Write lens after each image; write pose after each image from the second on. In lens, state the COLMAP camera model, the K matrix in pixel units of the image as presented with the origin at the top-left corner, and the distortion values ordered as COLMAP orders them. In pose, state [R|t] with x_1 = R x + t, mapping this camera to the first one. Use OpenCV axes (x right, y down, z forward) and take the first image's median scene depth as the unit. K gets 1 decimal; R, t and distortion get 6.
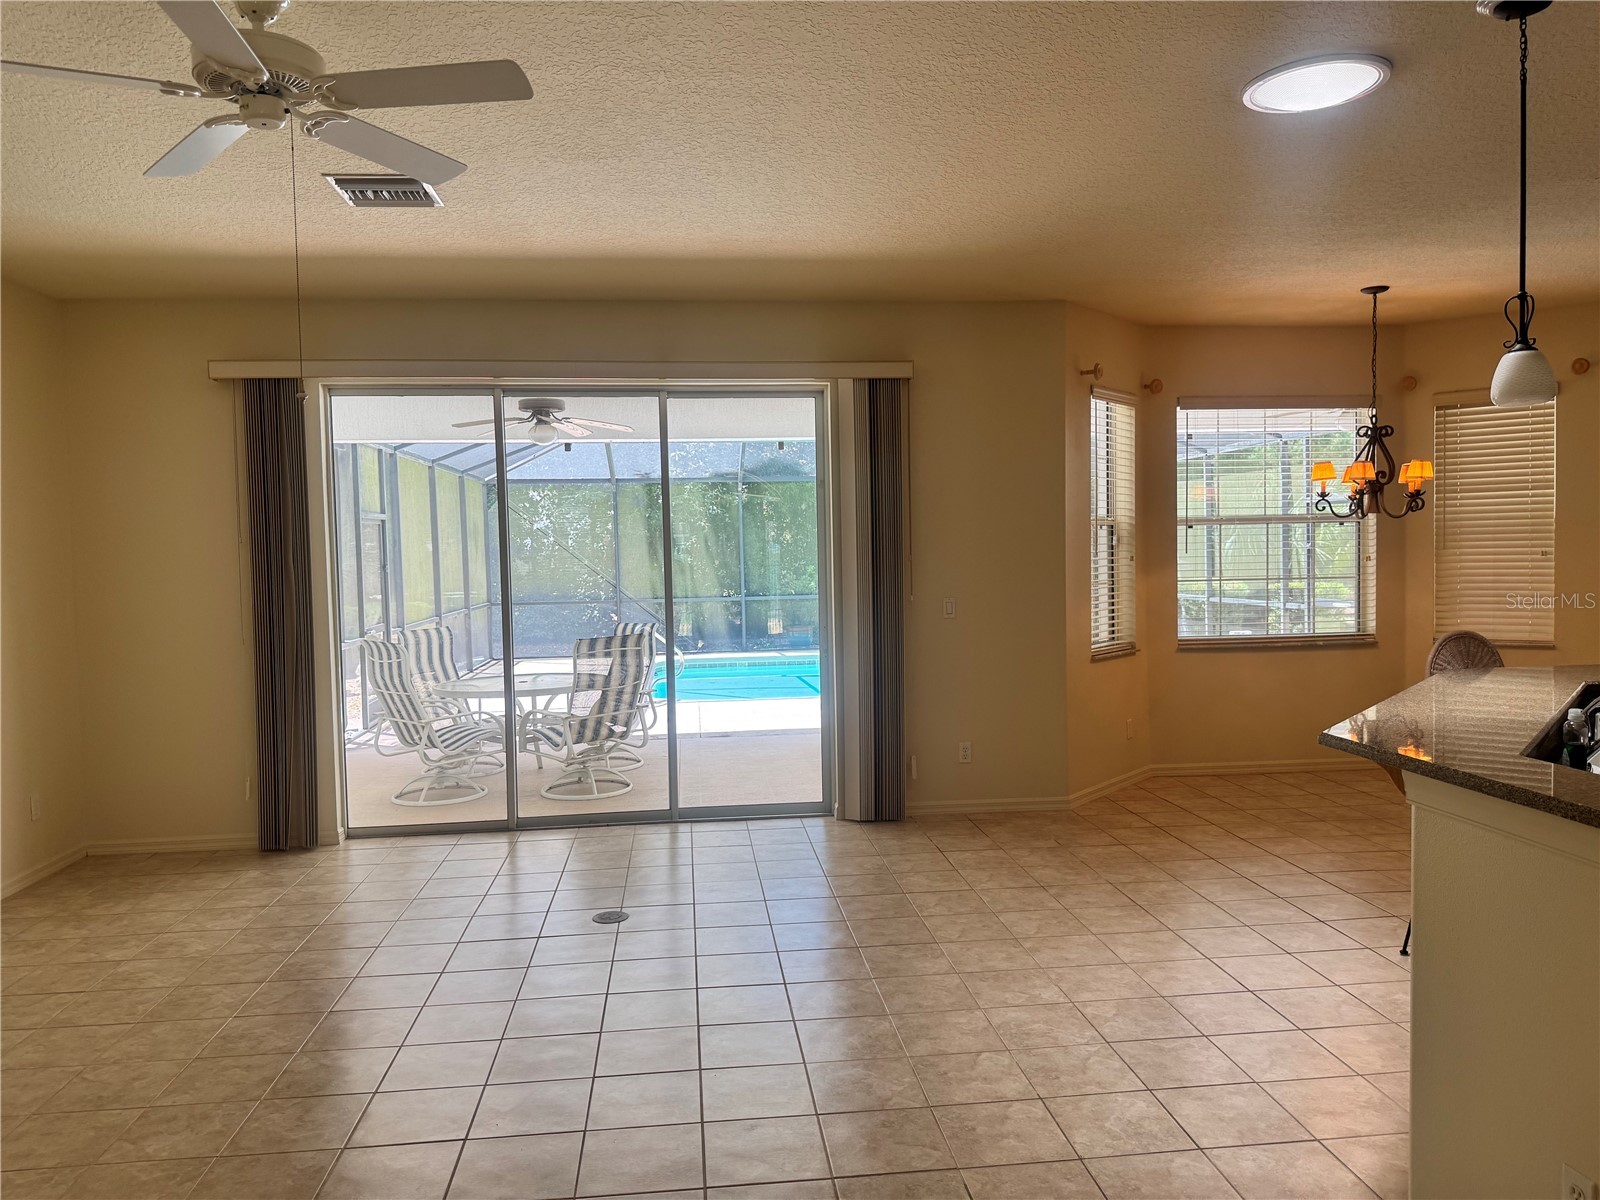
lens RADIAL K [[1139.6, 0, 803.9], [0, 1139.6, 599.7], [0, 0, 1]] dist [0.067872, -0.073634]
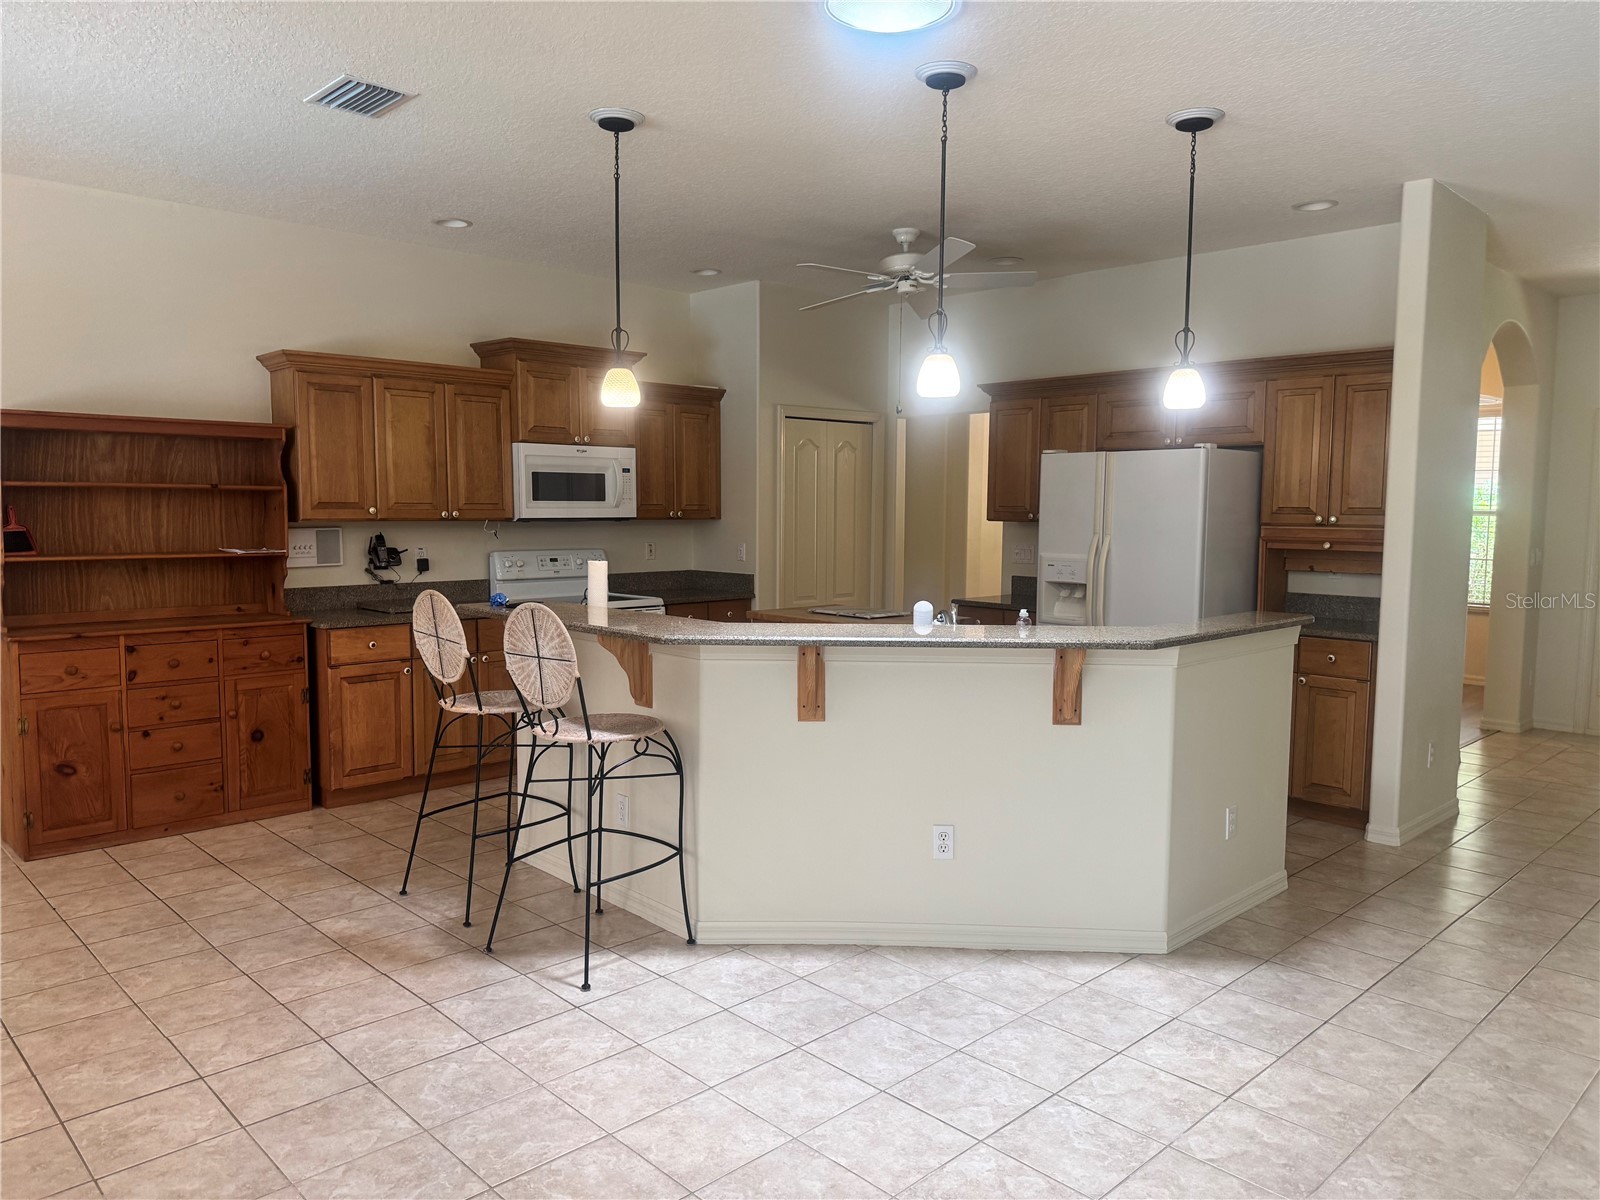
lens RADIAL K [[1139.6, 0, 803.9], [0, 1139.6, 599.7], [0, 0, 1]] dist [0.067872, -0.073634]
pose [[-0.619319, -0.052149, 0.783406, -0.151305], [0.038767, 0.994544, 0.096851, -0.033842], [-0.784182, 0.090352, -0.613918, 0.953027]]
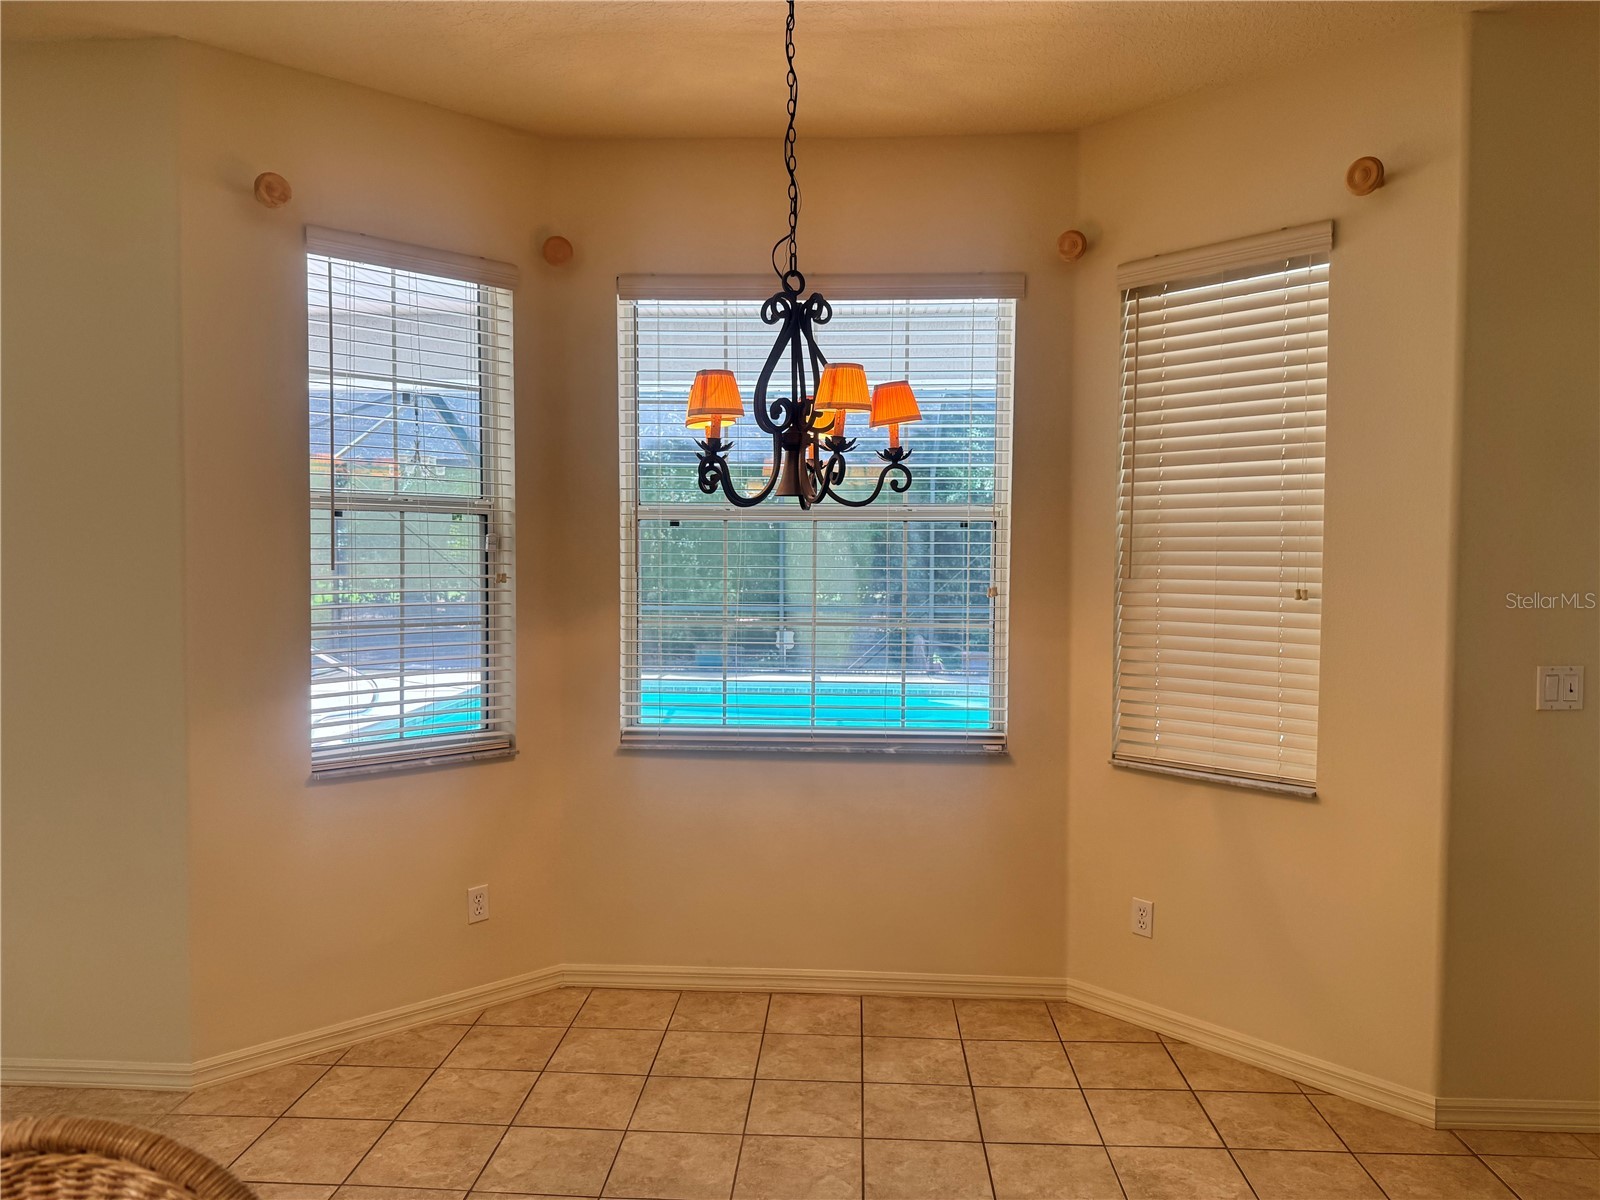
lens RADIAL K [[1122.9, 0, 811.2], [0, 1122.9, 601.7], [0, 0, 1]] dist [0.208059, -0.359153]
pose [[0.988705, 0.033832, -0.146006, 0.589848], [-0.033706, 0.999426, 0.003337, -0.036801], [0.146035, 0.001622, 0.989278, 0.591169]]
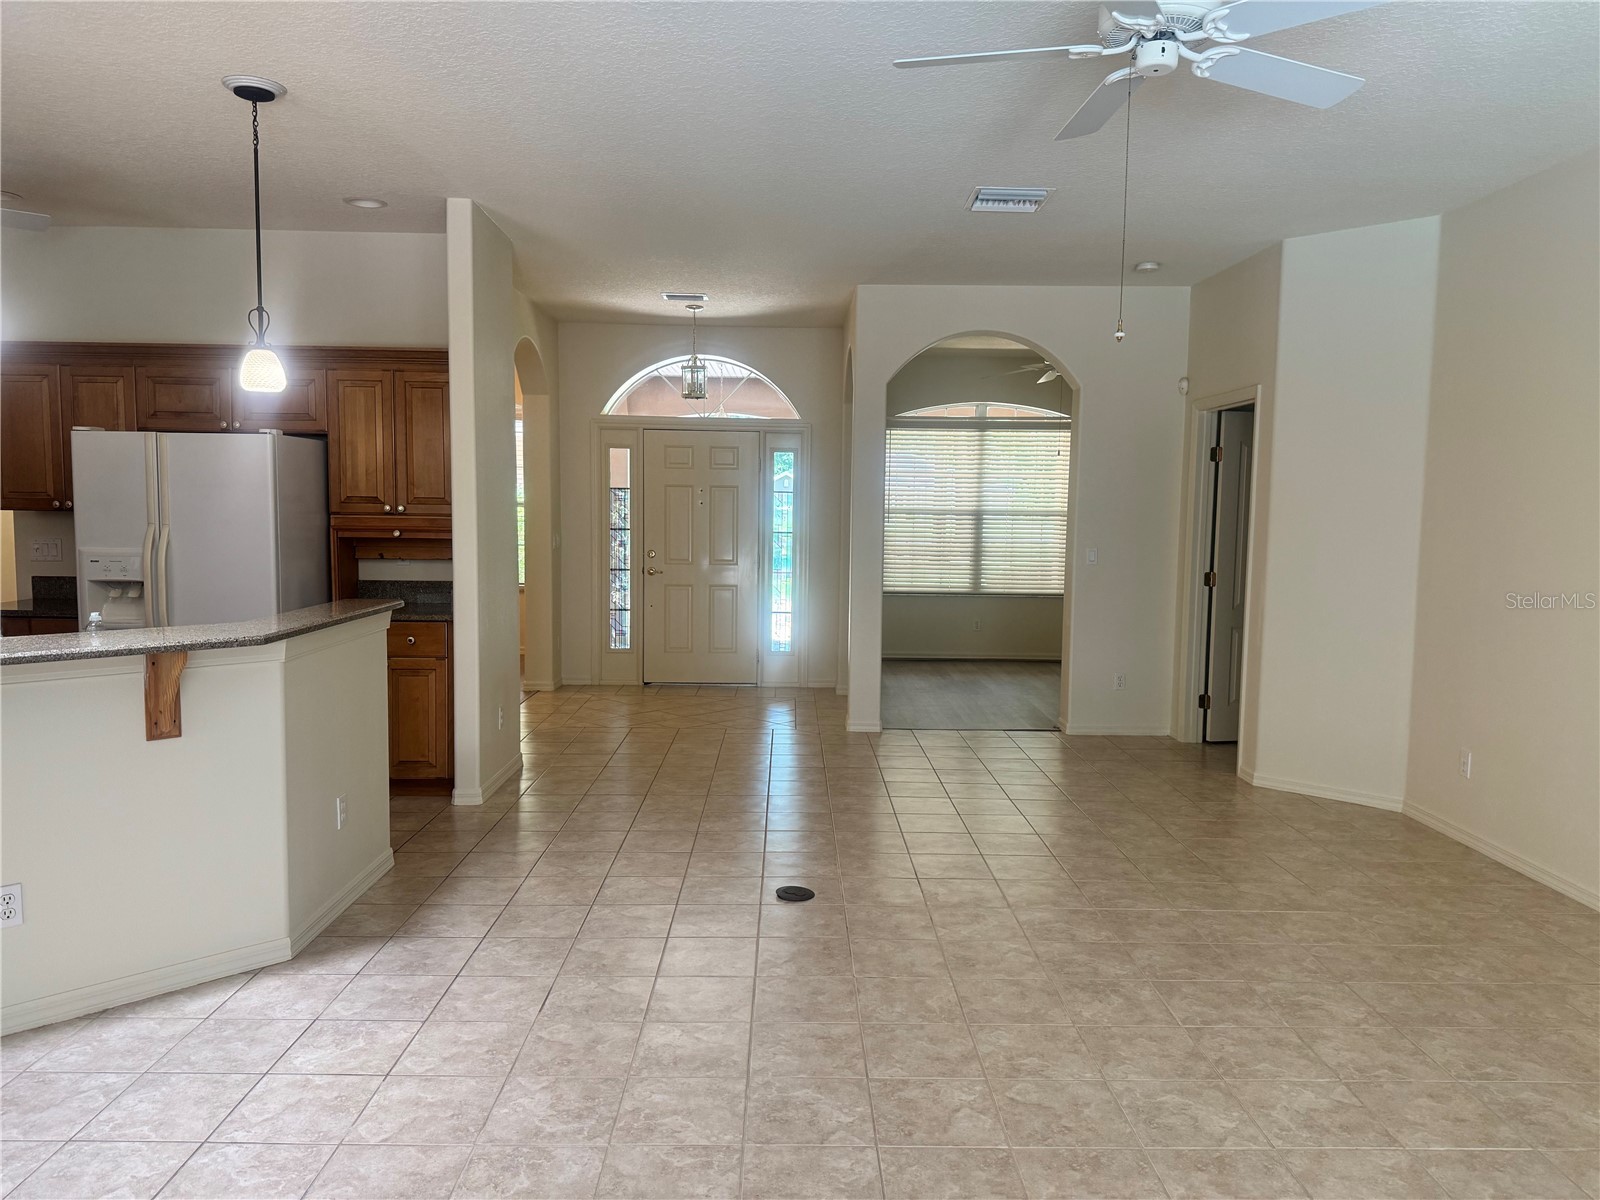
lens RADIAL K [[1139.6, 0, 803.9], [0, 1139.6, 599.7], [0, 0, 1]] dist [0.067872, -0.073634]
pose [[-0.995430, -0.001193, 0.095487, -0.116563], [0.010944, 0.991909, 0.126480, -0.034247], [-0.094865, 0.126947, -0.987363, 0.978999]]
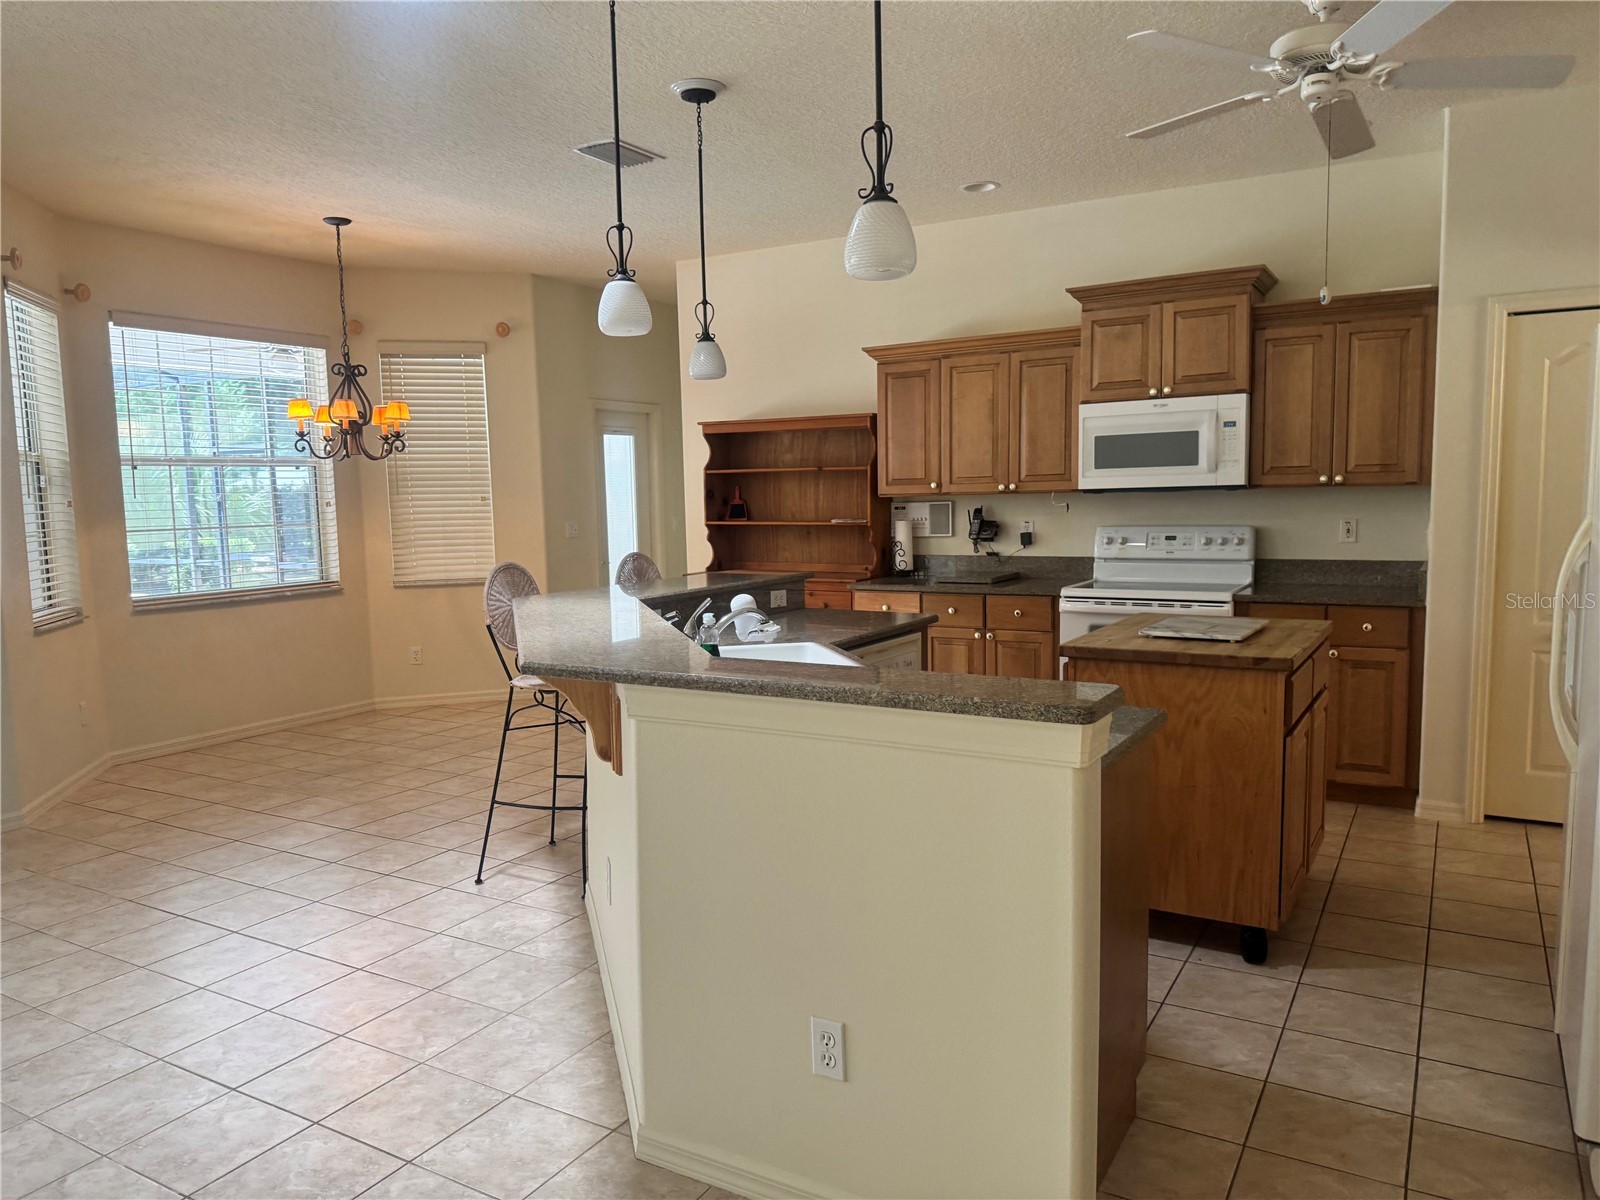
lens RADIAL K [[1140.8, 0, 768.5], [0, 1140.8, 606.1], [0, 0, 1]] dist [0.063753, -0.057527]
pose [[0.615868, -0.075278, 0.784244, -0.066580], [0.045631, 0.997162, 0.059882, 0.011029], [-0.786526, -0.001094, 0.617556, 0.125099]]
